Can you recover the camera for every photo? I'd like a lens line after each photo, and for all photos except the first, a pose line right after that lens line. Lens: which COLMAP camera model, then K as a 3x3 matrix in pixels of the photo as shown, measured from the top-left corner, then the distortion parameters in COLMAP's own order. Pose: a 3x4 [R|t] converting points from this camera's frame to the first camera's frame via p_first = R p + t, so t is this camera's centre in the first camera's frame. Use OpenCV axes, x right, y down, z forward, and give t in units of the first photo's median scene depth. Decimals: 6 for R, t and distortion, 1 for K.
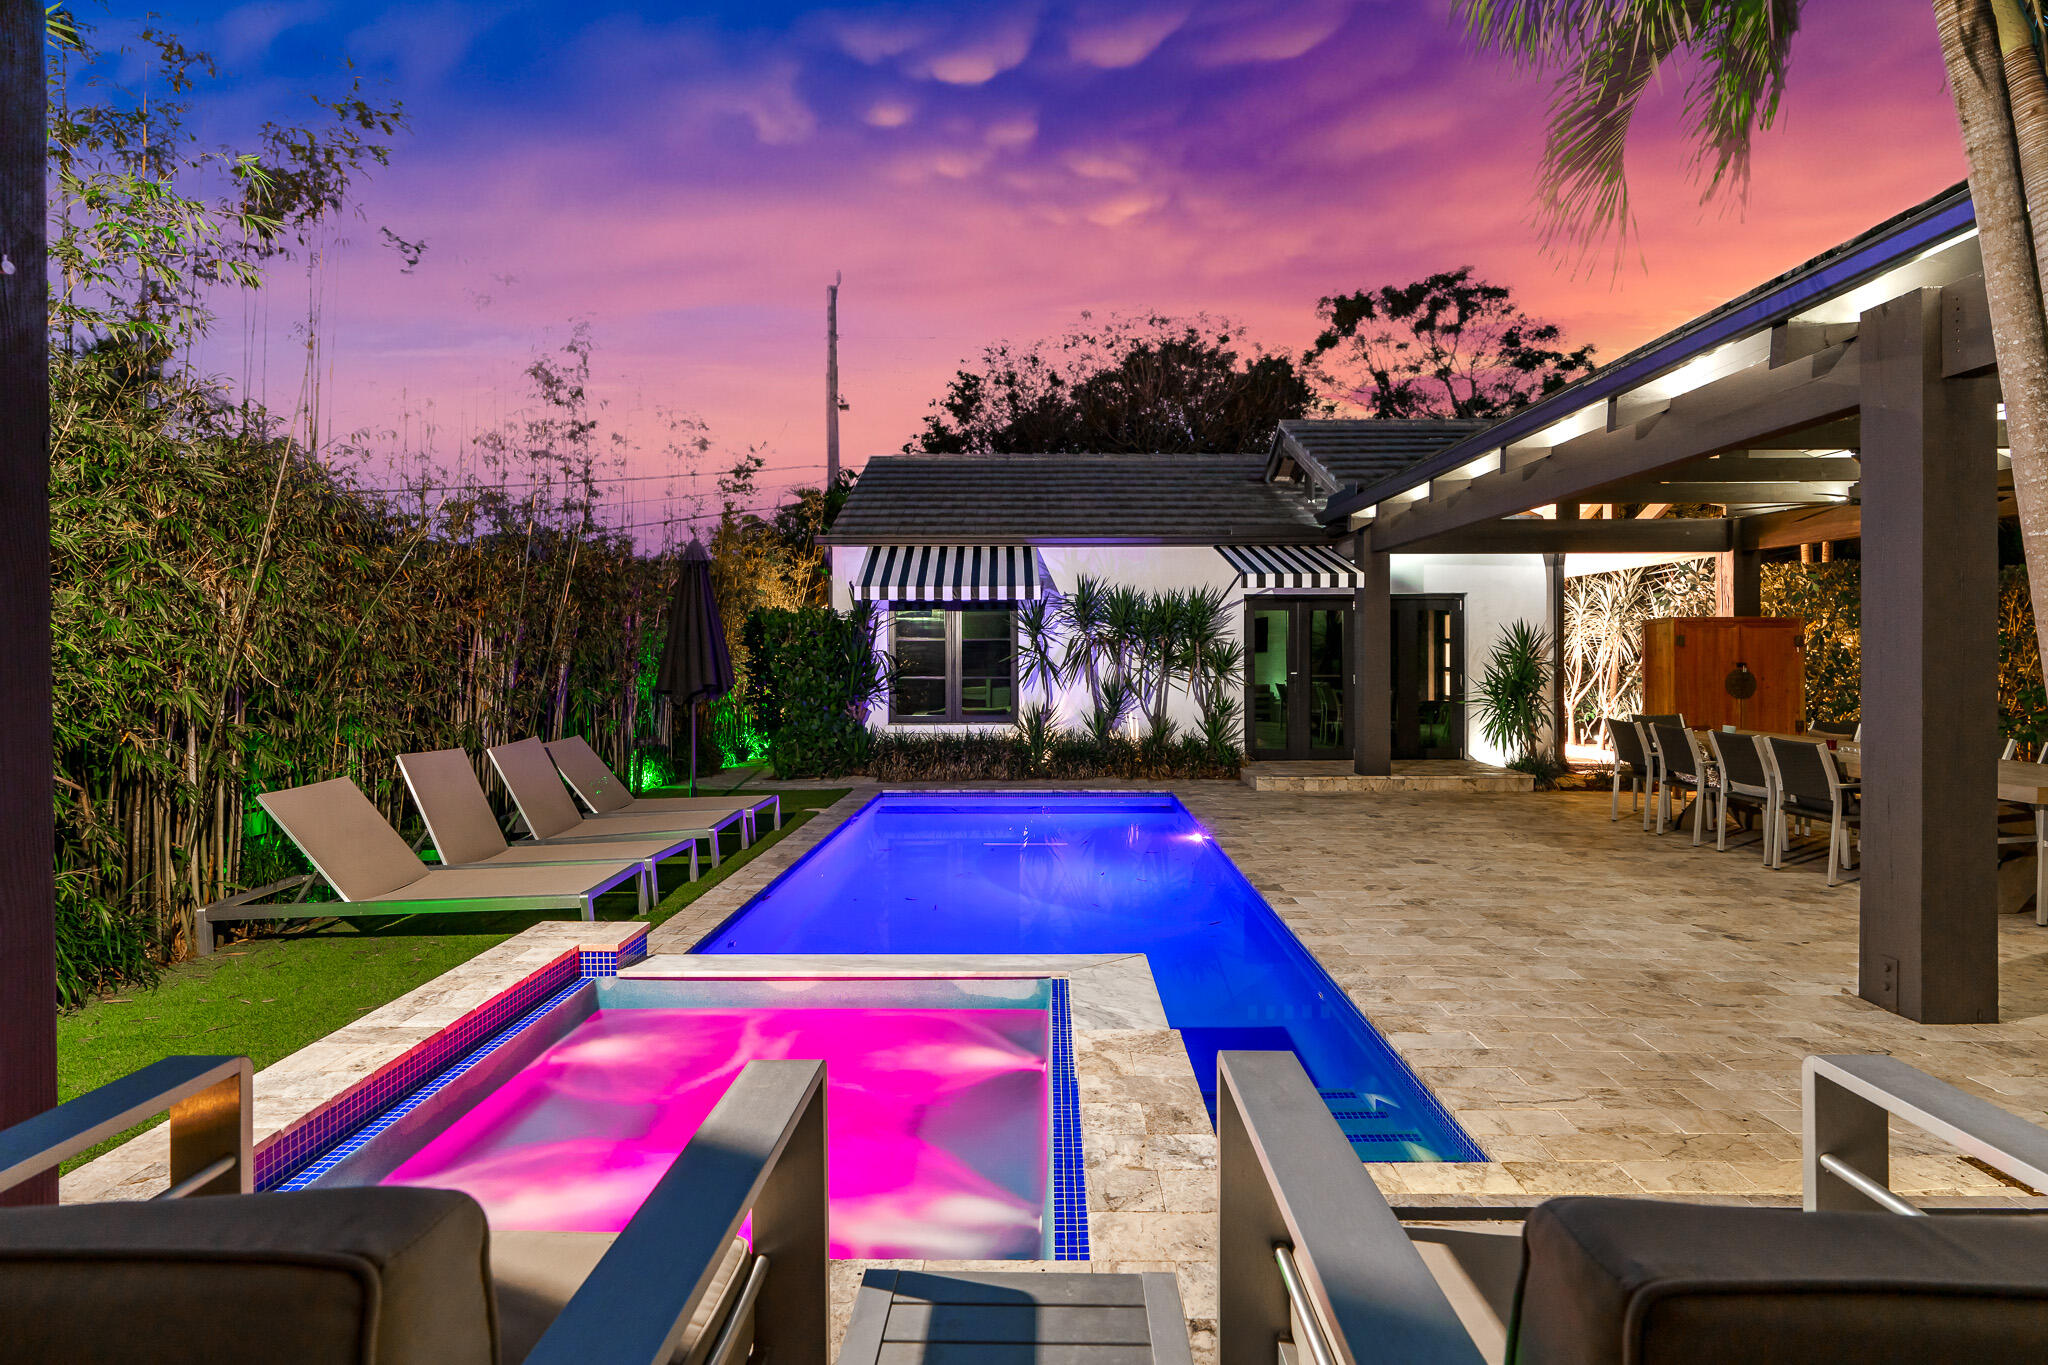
lens RADIAL K [[926.8, 0, 1024.0], [0, 926.8, 682.5], [0, 0, 1]] dist [0.000915, 0.000186]
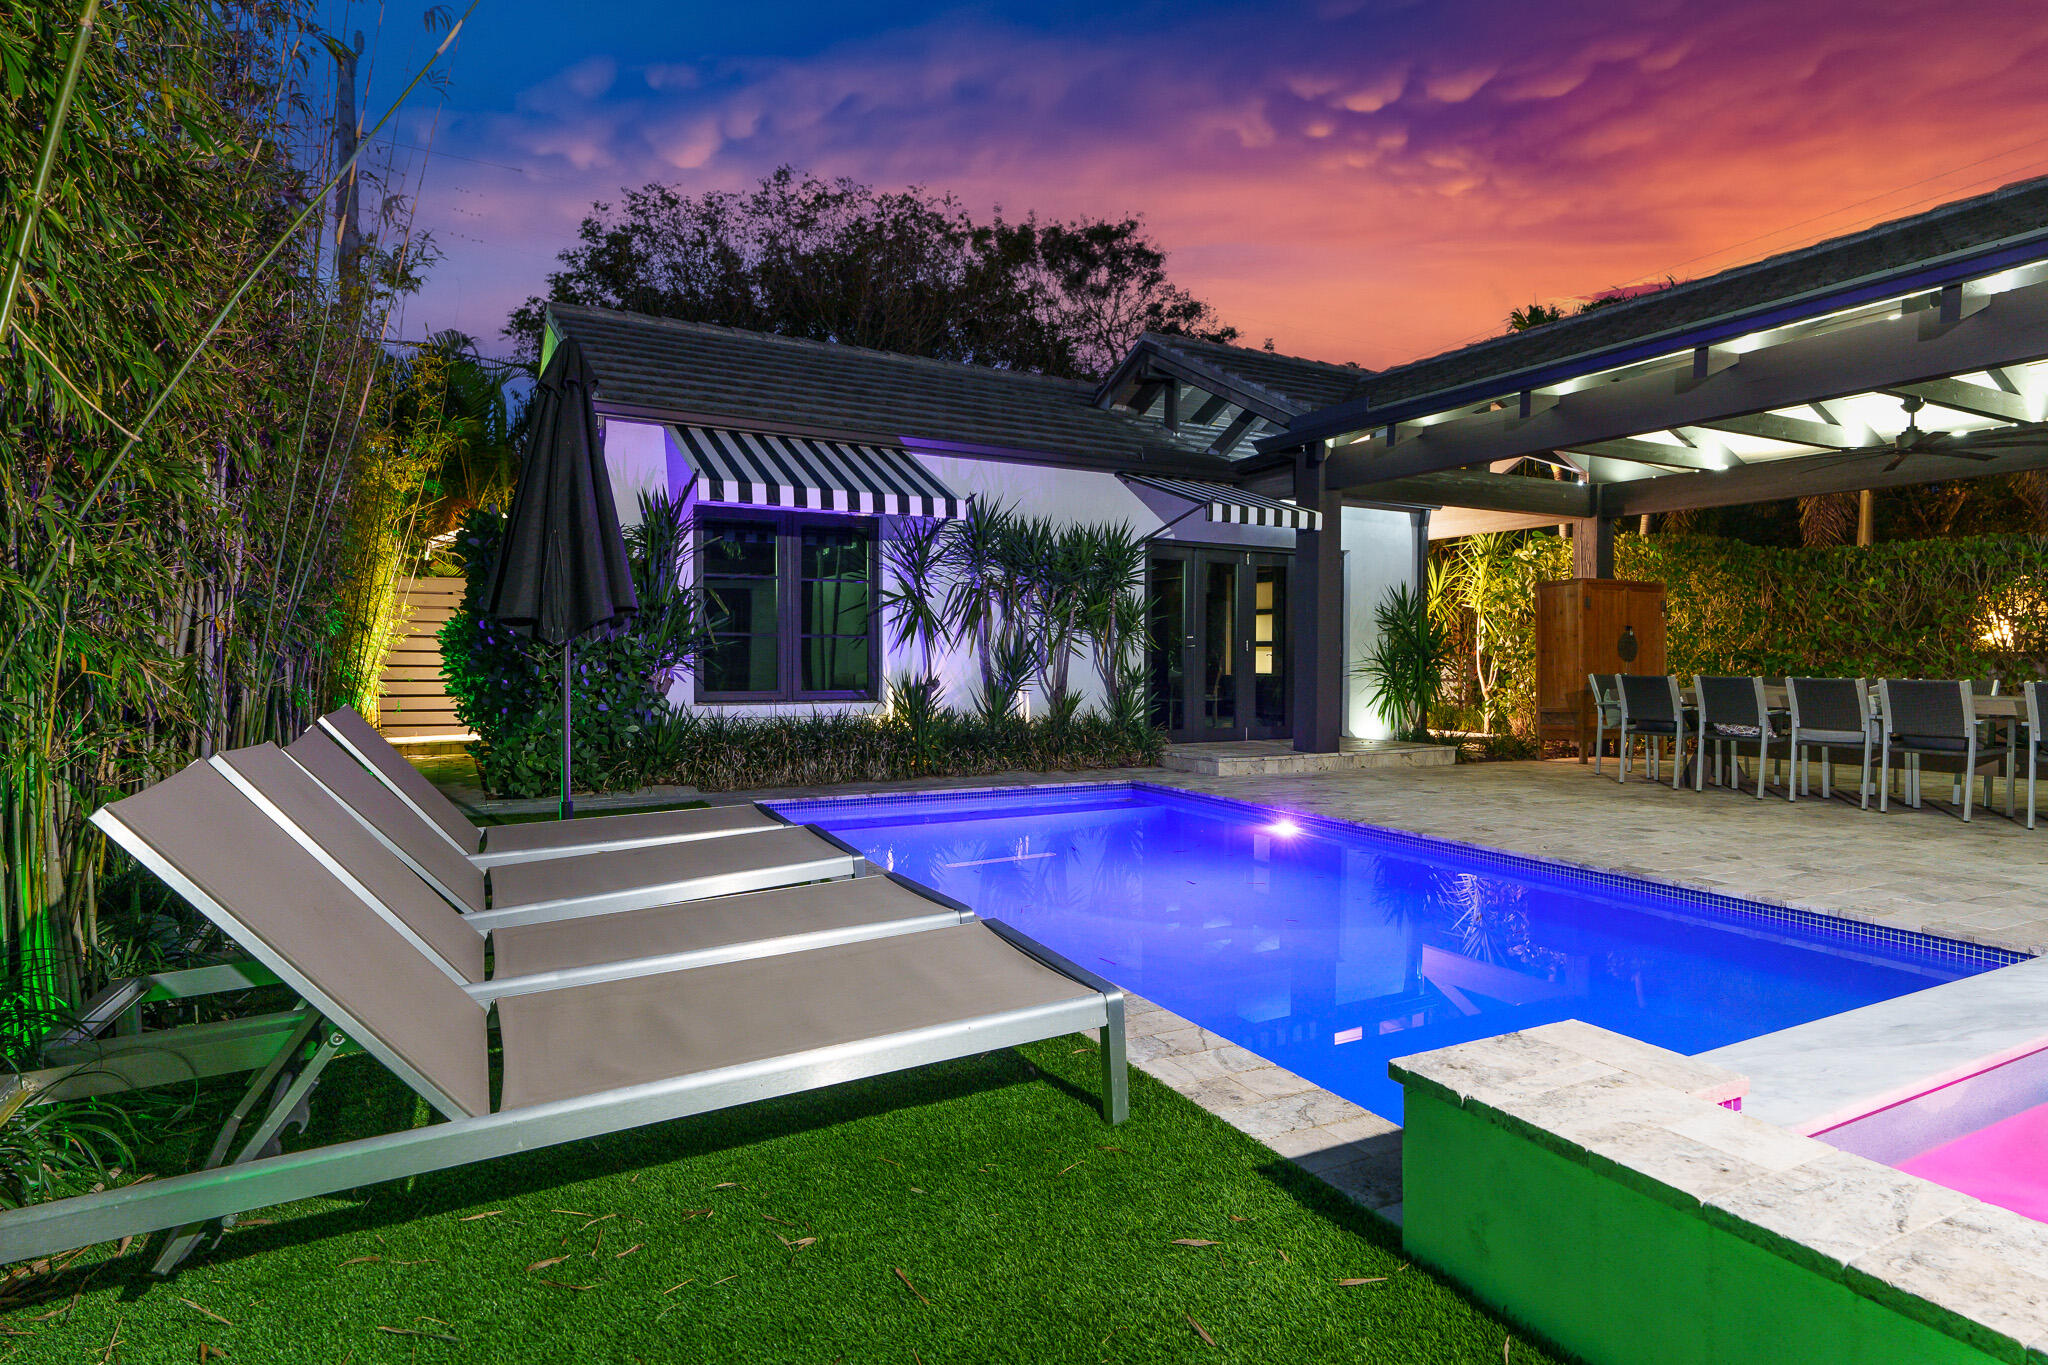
lens RADIAL K [[1063.4, 0, 1024.0], [0, 1063.4, 682.5], [0, 0, 1]] dist [0.018179, 0.000175]
pose [[0.877695, -0.004909, 0.479194, -0.299864], [0.006458, 0.999978, -0.001583, 0.032680], [-0.479176, 0.004484, 0.877708, 0.243915]]
